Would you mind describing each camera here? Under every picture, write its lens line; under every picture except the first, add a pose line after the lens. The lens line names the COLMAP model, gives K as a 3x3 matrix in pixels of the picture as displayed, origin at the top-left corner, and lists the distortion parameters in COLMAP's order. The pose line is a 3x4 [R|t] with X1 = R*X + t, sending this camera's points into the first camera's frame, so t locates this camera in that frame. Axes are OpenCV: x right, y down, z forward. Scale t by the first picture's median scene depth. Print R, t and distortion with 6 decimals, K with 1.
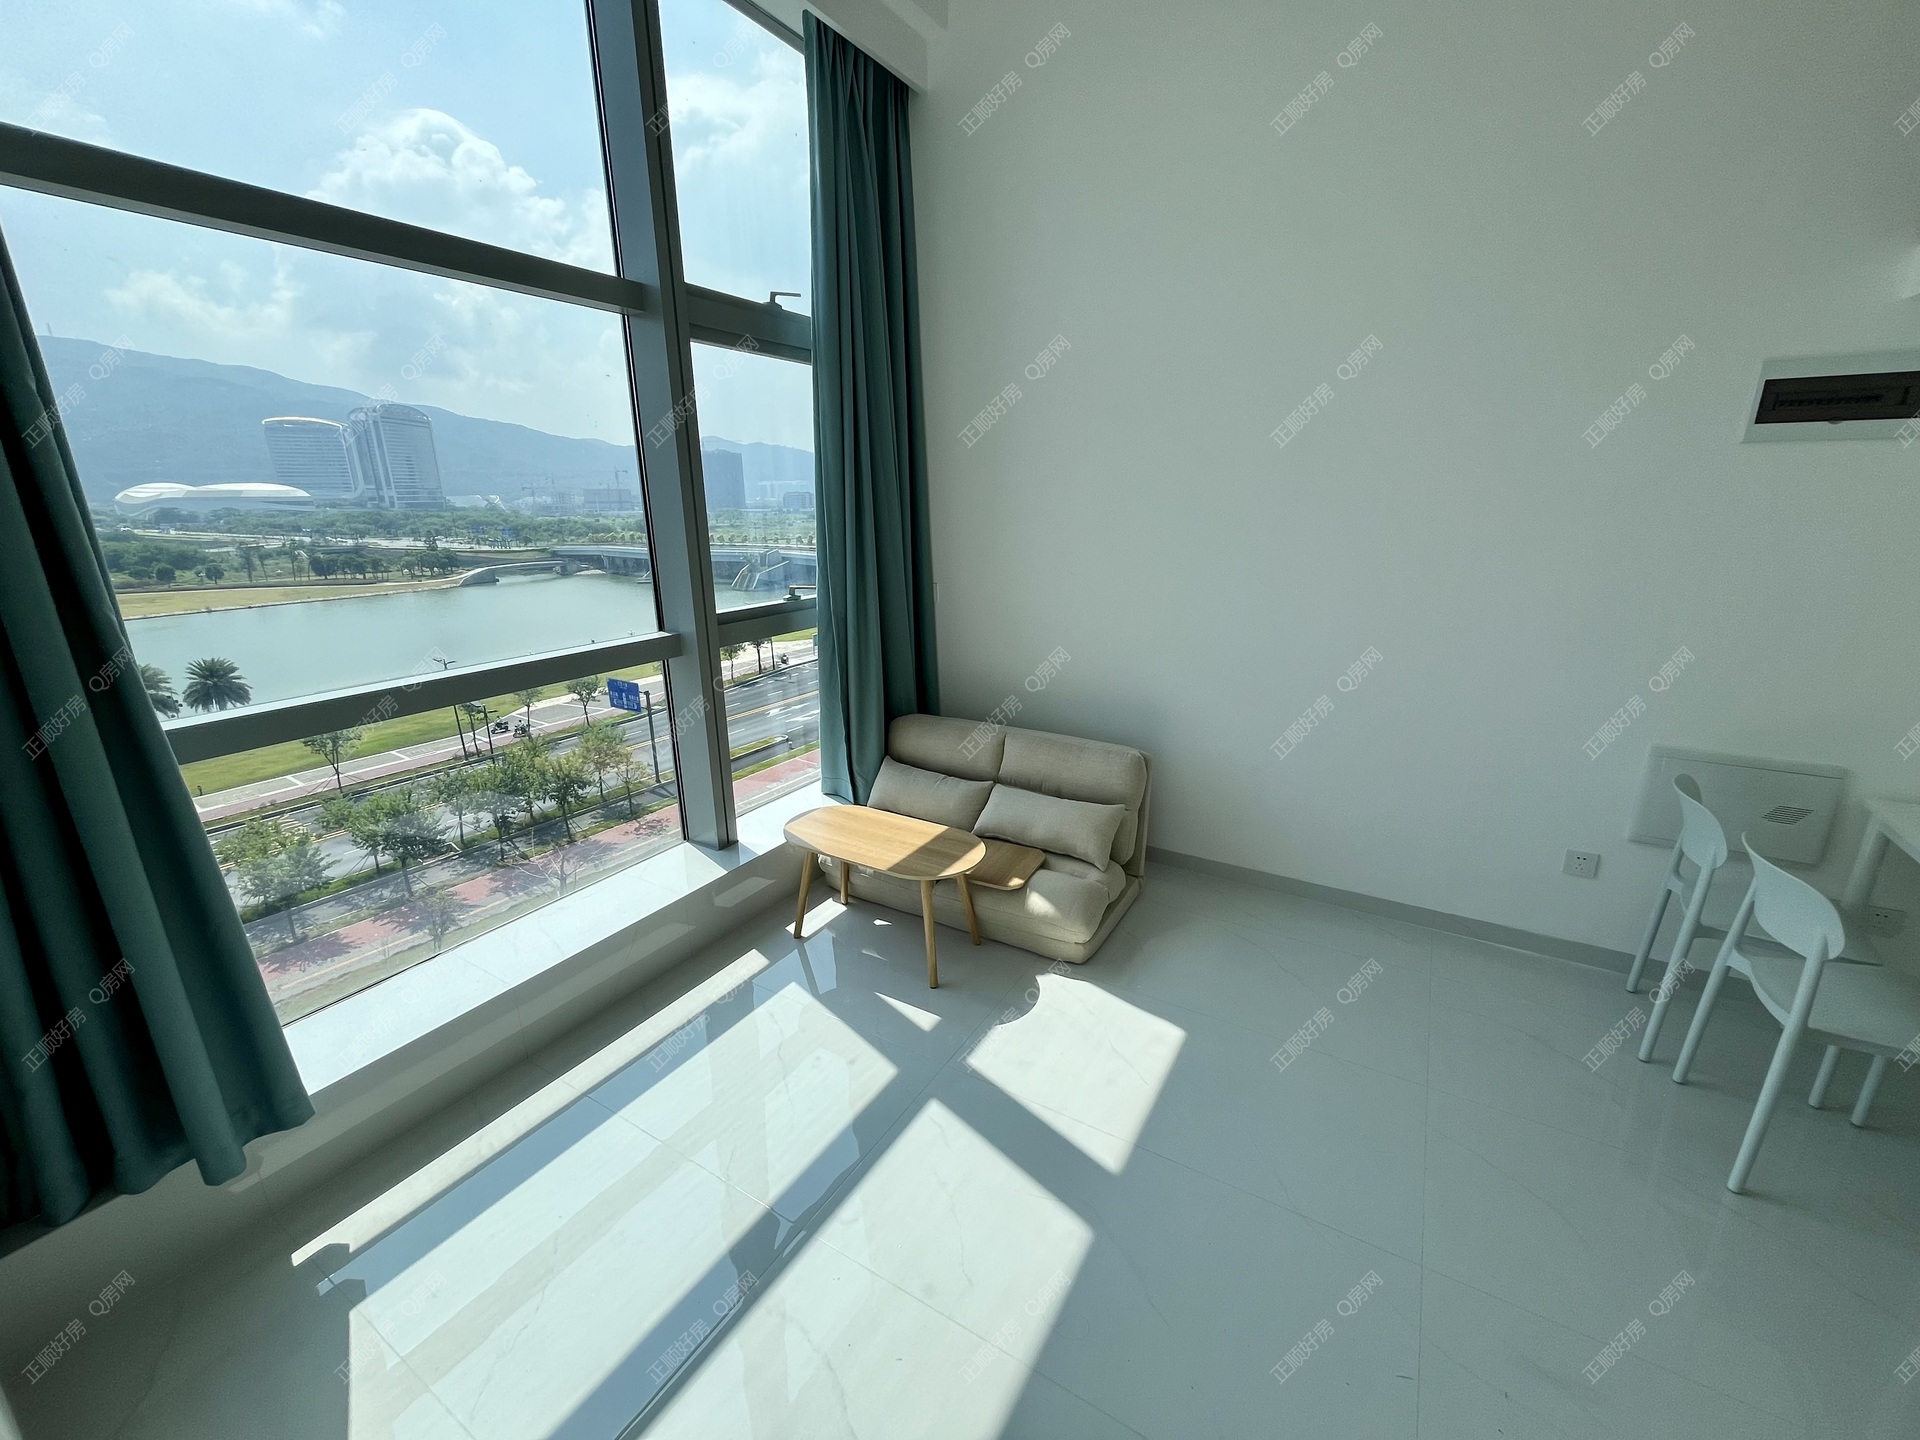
lens RADIAL K [[774.4, 0, 964.2], [0, 774.4, 717.4], [0, 0, 1]] dist [-0.001239, -0.000050]
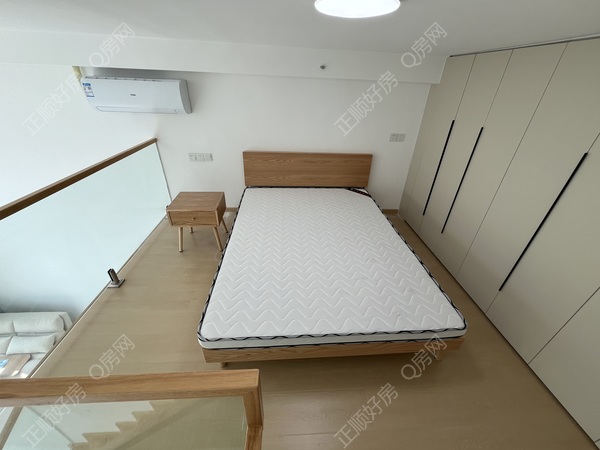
lens RADIAL K [[240.1, 0, 300.0], [0, 240.1, 225.0], [0, 0, 1]] dist [-0.010910, -0.000047]
pose [[0.817082, -0.258411, 0.515365, 0.751790], [0.113492, 0.948525, 0.295668, -0.619250], [-0.565241, -0.183095, 0.804350, -0.551820]]
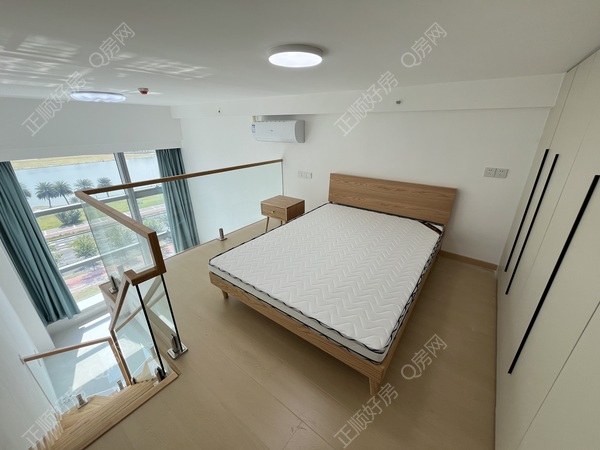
lens RADIAL K [[242.0, 0, 301.3], [0, 242.0, 224.2], [0, 0, 1]] dist [-0.001239, -0.000050]
pose [[0.994655, 0.045858, -0.092511, 1.100994], [-0.035506, 0.993231, 0.110600, -0.519796], [0.096957, -0.106724, 0.989550, -0.808018]]
